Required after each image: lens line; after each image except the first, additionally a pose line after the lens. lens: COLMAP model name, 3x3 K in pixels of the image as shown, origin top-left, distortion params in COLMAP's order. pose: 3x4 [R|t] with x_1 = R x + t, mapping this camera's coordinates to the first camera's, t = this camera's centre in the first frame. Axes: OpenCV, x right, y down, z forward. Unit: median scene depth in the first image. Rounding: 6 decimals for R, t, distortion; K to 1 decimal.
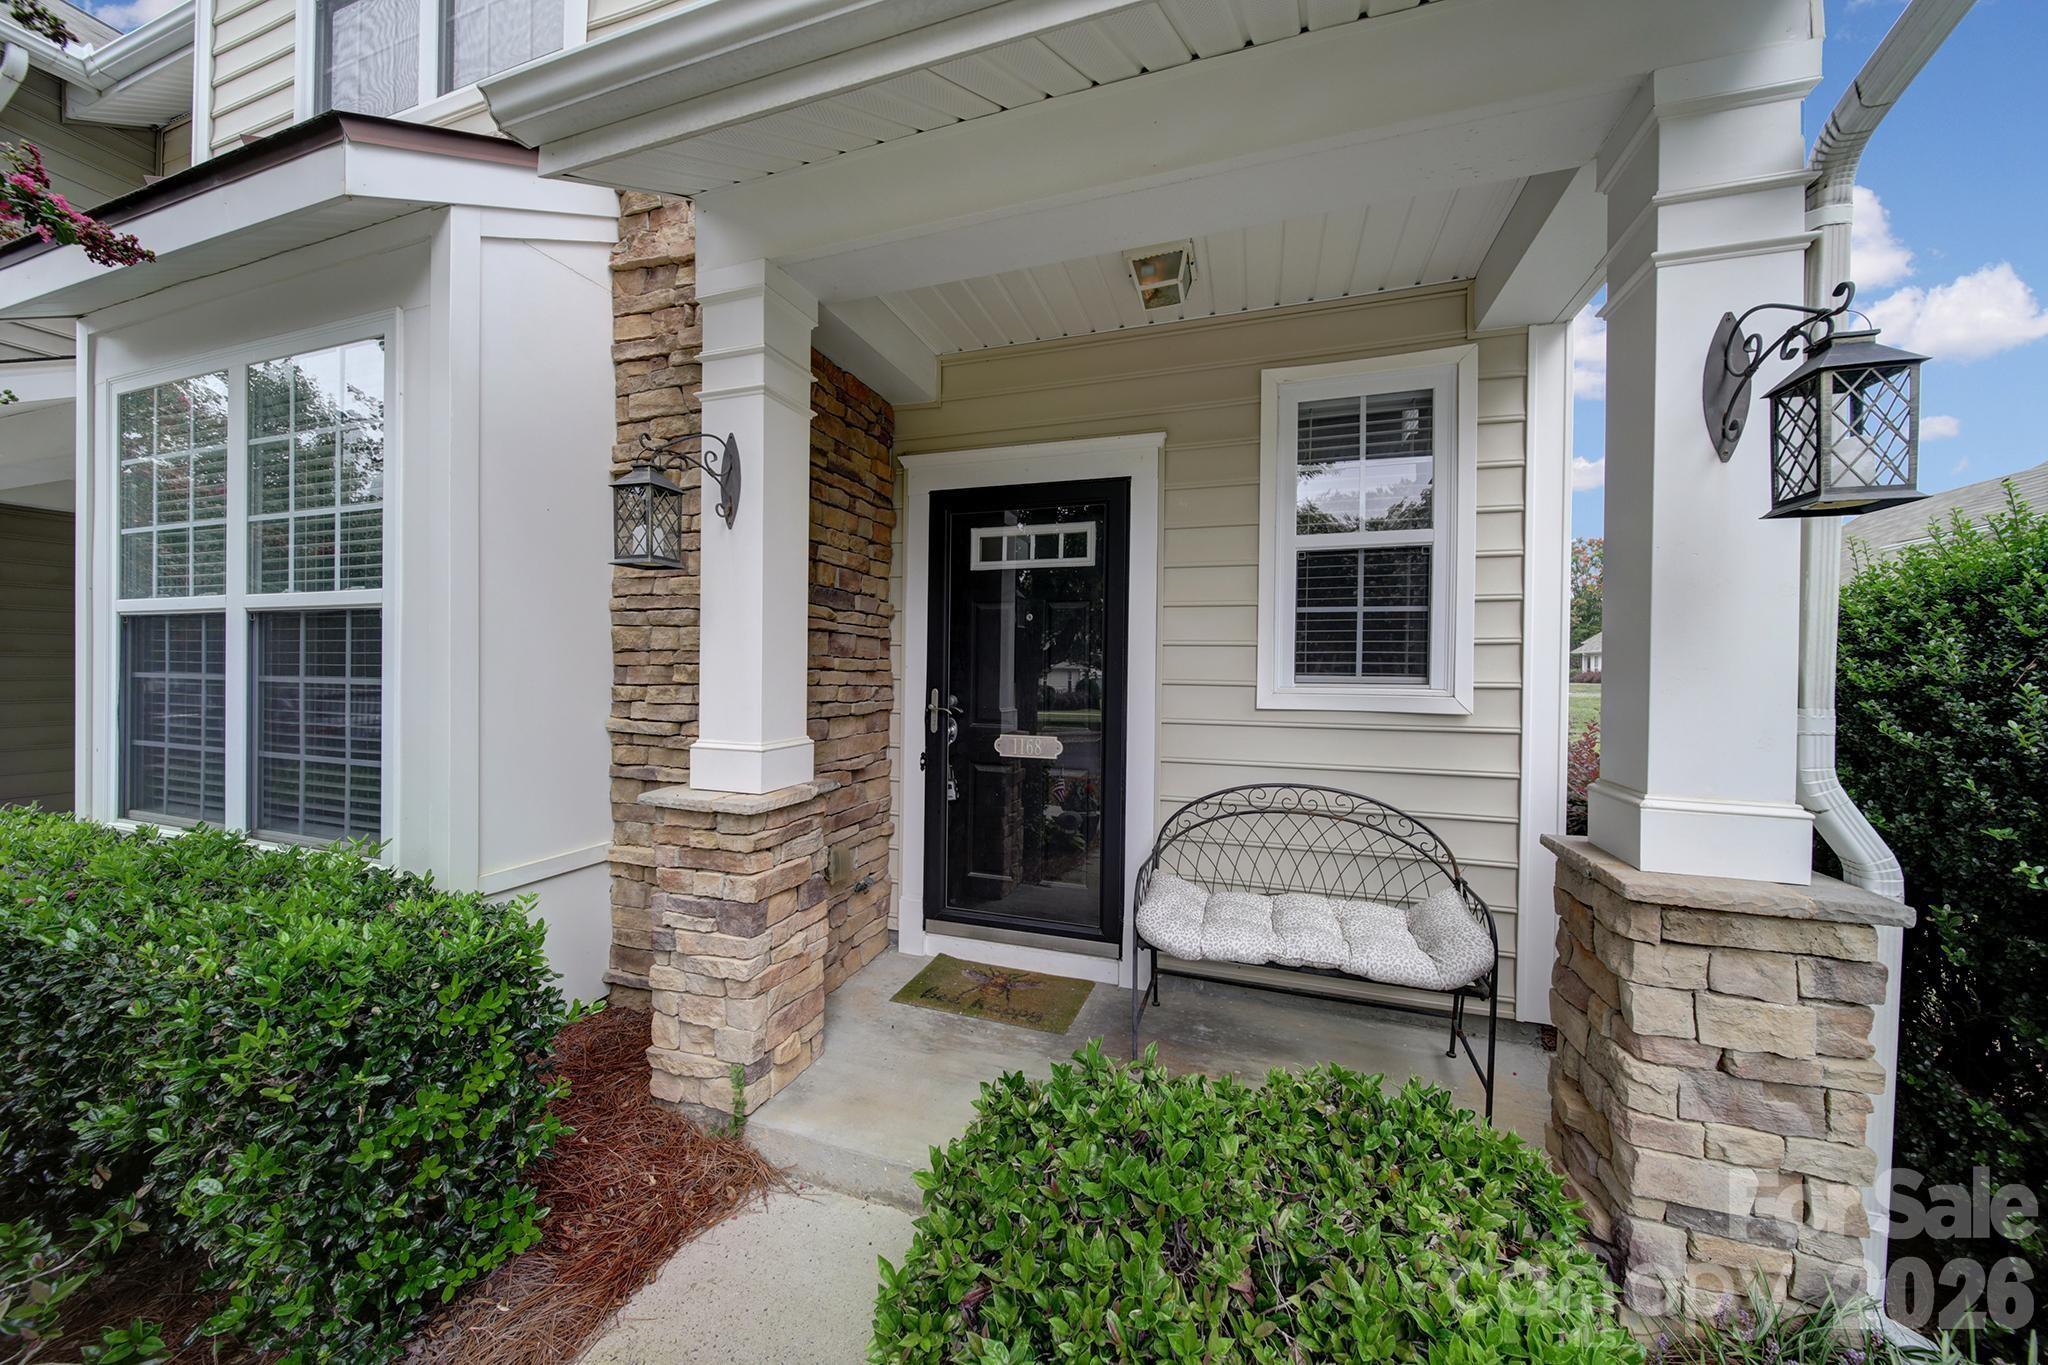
lens RADIAL K [[723.1, 0, 1026.6], [0, 723.1, 677.1], [0, 0, 1]] dist [-0.000907, -0.002229]
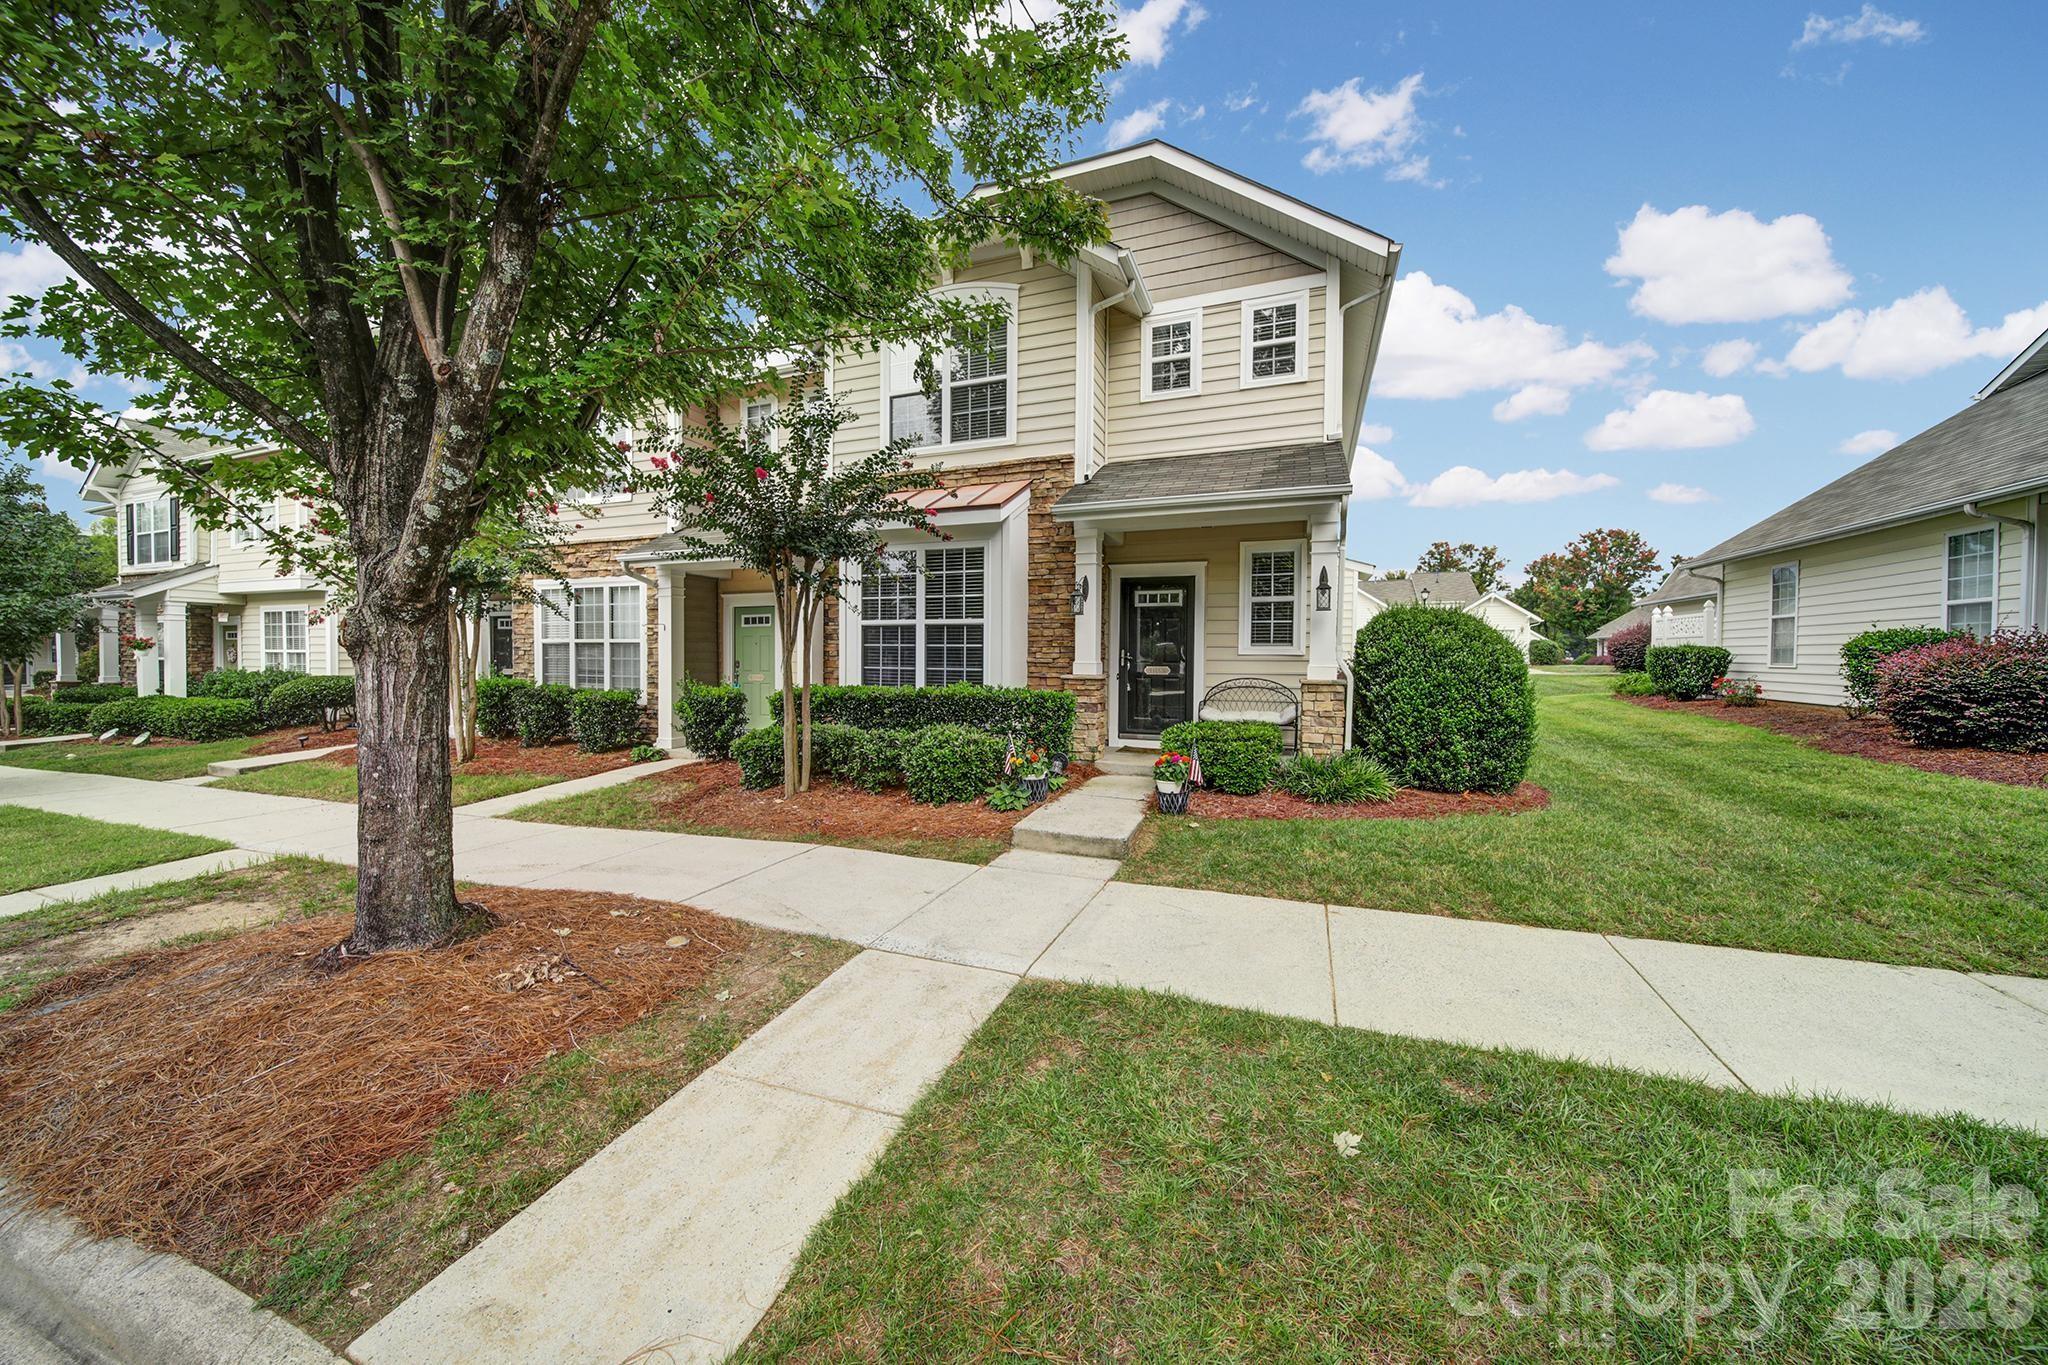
lens RADIAL K [[723.1, 0, 1026.6], [0, 723.1, 677.1], [0, 0, 1]] dist [-0.000907, -0.002229]
pose [[0.998890, -0.001599, -0.047070, -0.431484], [0.002306, 0.999885, 0.014964, 0.092113], [0.047041, -0.015056, 0.998779, -2.105137]]
